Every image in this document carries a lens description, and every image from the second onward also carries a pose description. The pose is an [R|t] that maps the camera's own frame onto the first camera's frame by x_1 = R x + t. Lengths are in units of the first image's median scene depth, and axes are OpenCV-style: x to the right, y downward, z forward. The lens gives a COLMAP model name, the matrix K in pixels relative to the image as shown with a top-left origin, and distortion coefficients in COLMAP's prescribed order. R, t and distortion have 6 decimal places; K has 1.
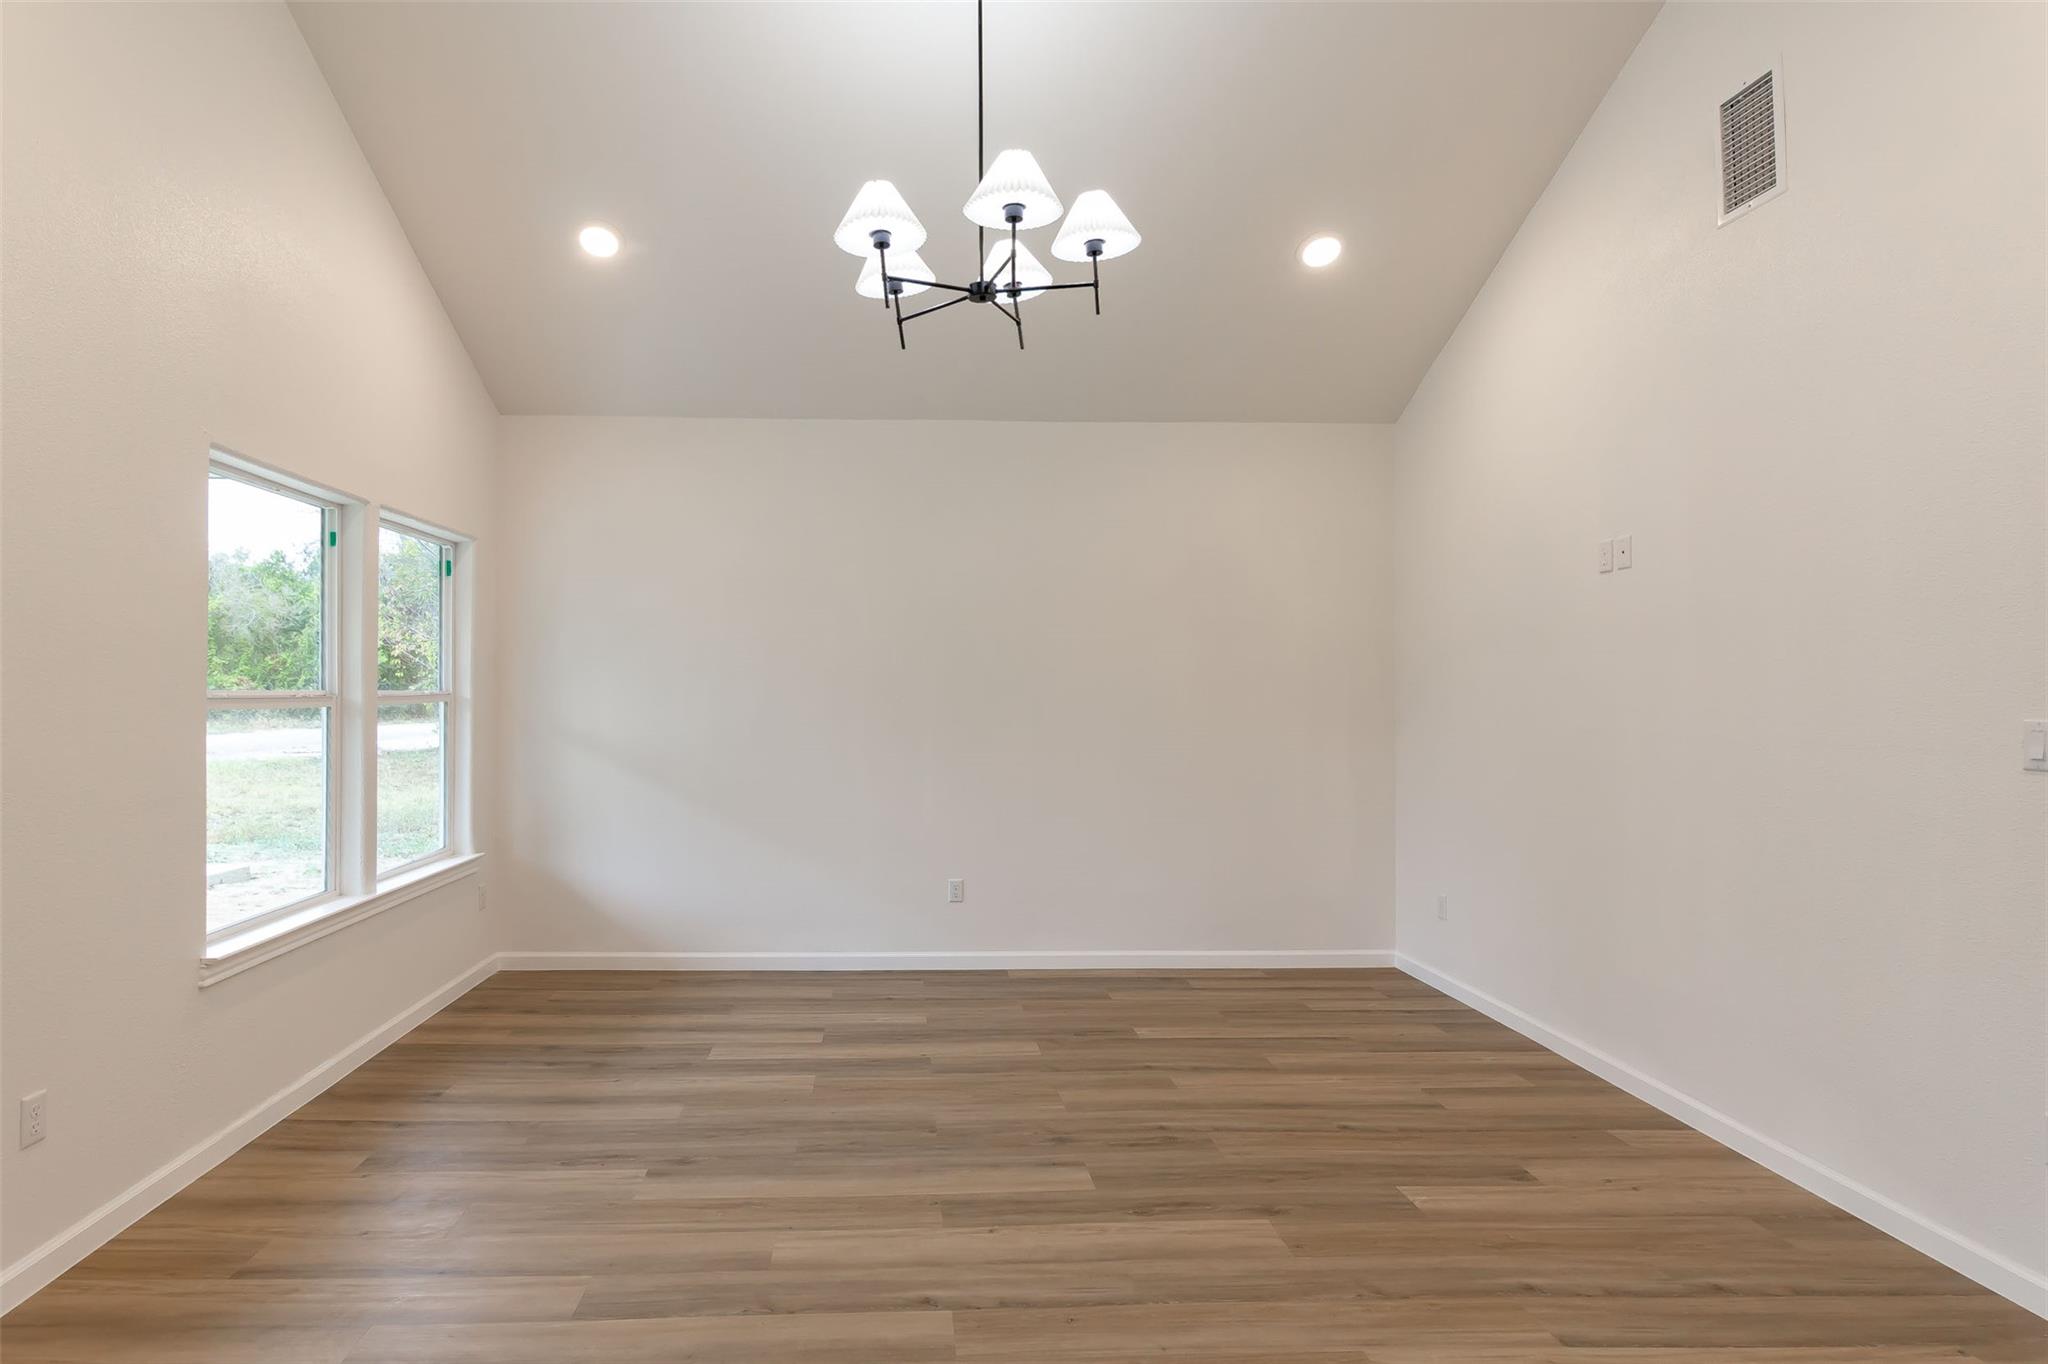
lens RADIAL K [[1023.1, 0, 1029.0], [0, 1023.1, 700.0], [0, 0, 1]] dist [0.001058, -0.000692]
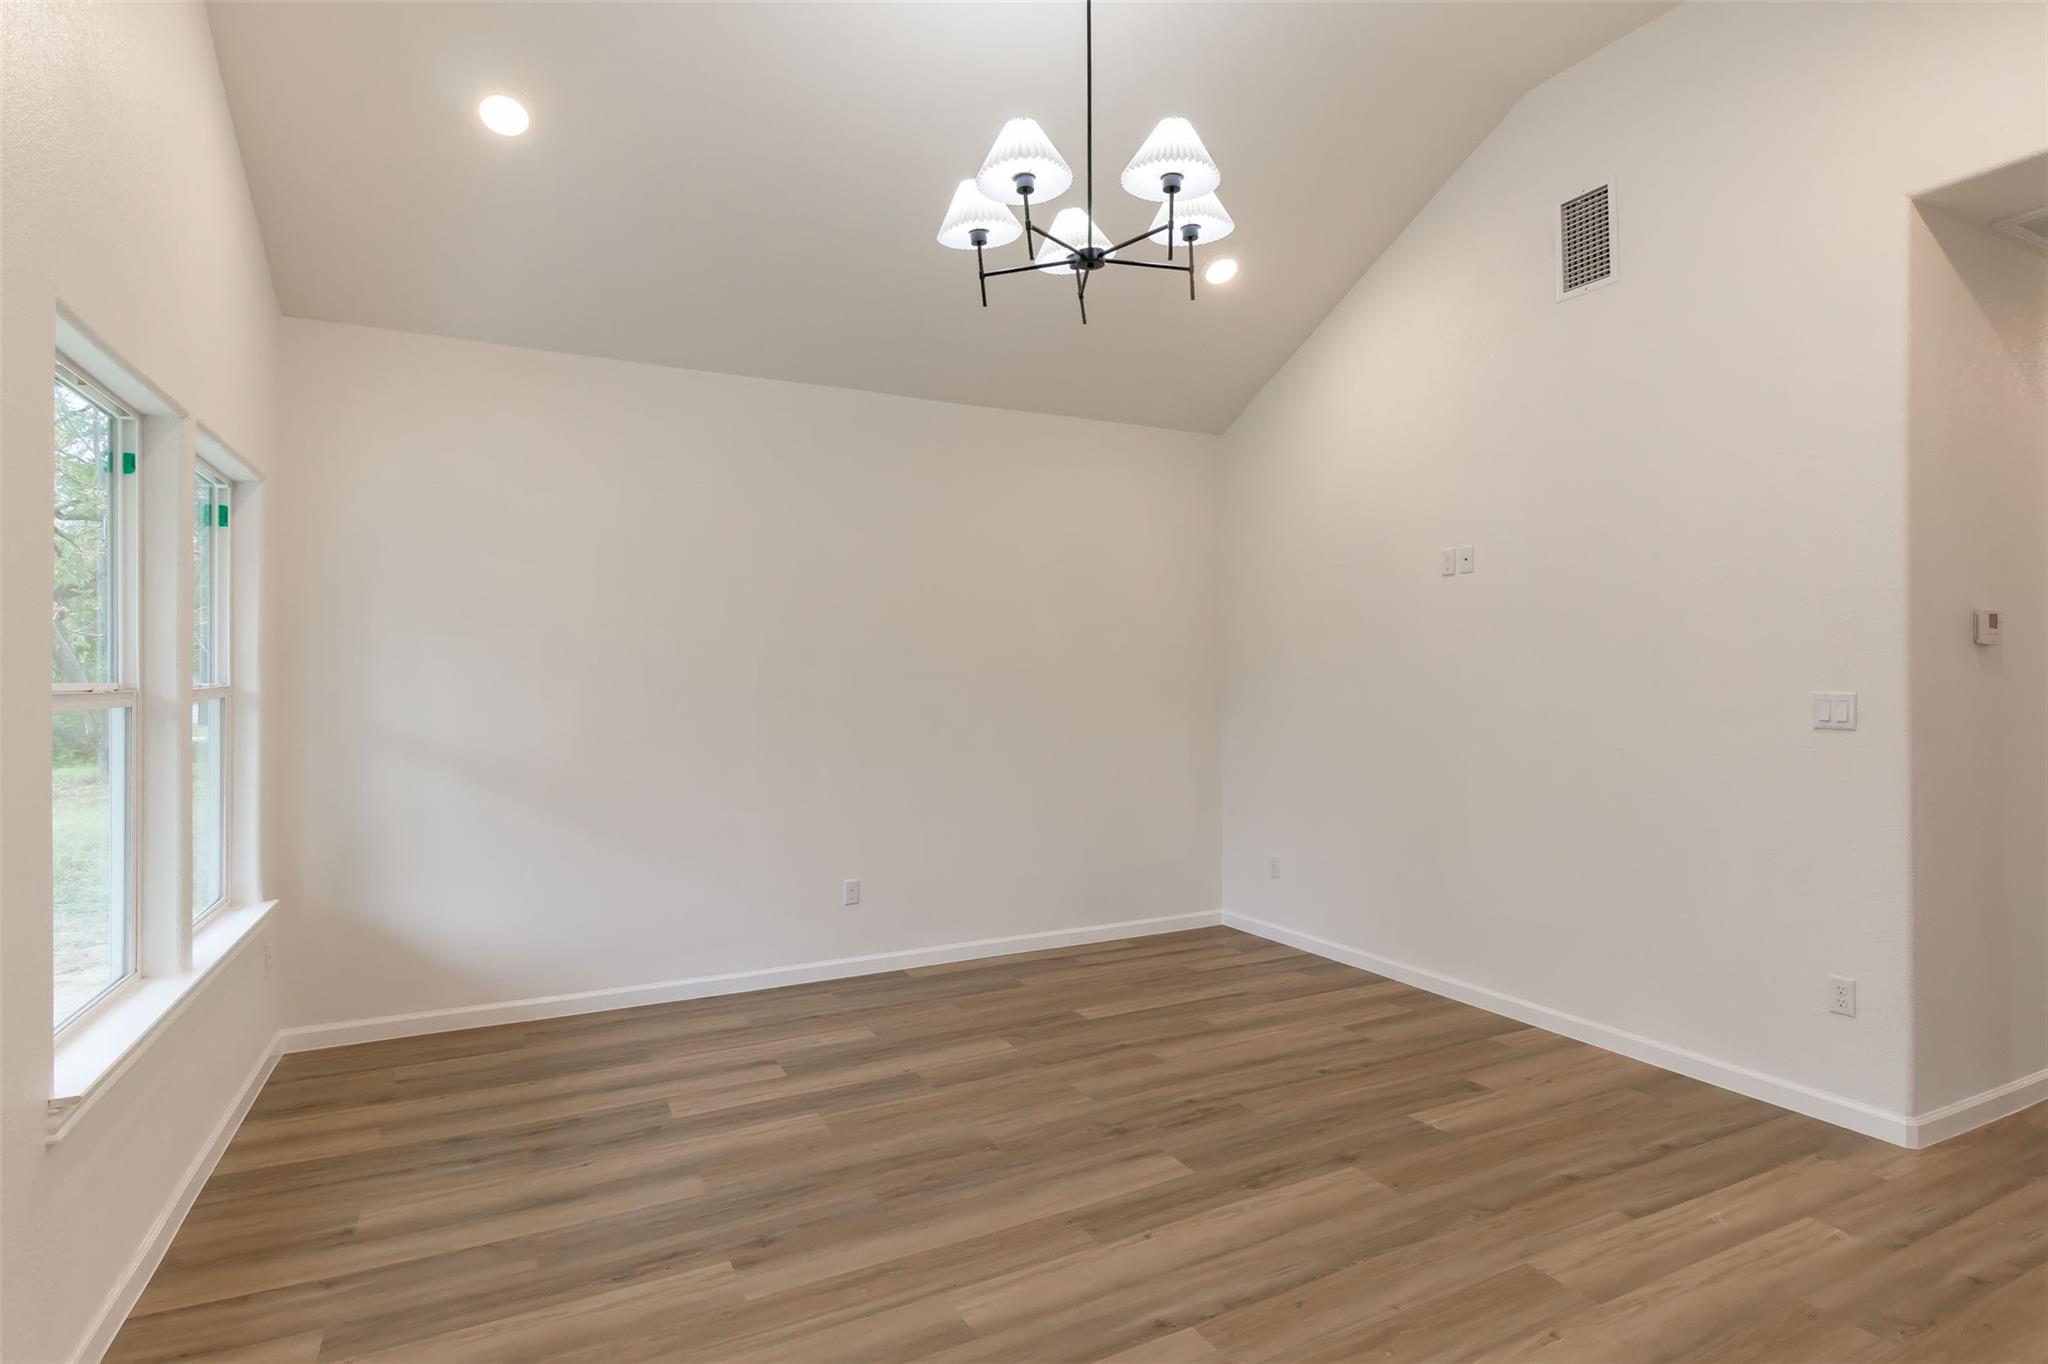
lens RADIAL K [[984.4, 0, 1070.9], [0, 984.4, 689.5], [0, 0, 1]] dist [0.001454, -0.000379]
pose [[0.917219, -0.011754, 0.398210, -0.361578], [0.011540, 0.999929, 0.002934, 0.000506], [-0.398216, 0.001905, 0.917290, 0.137956]]
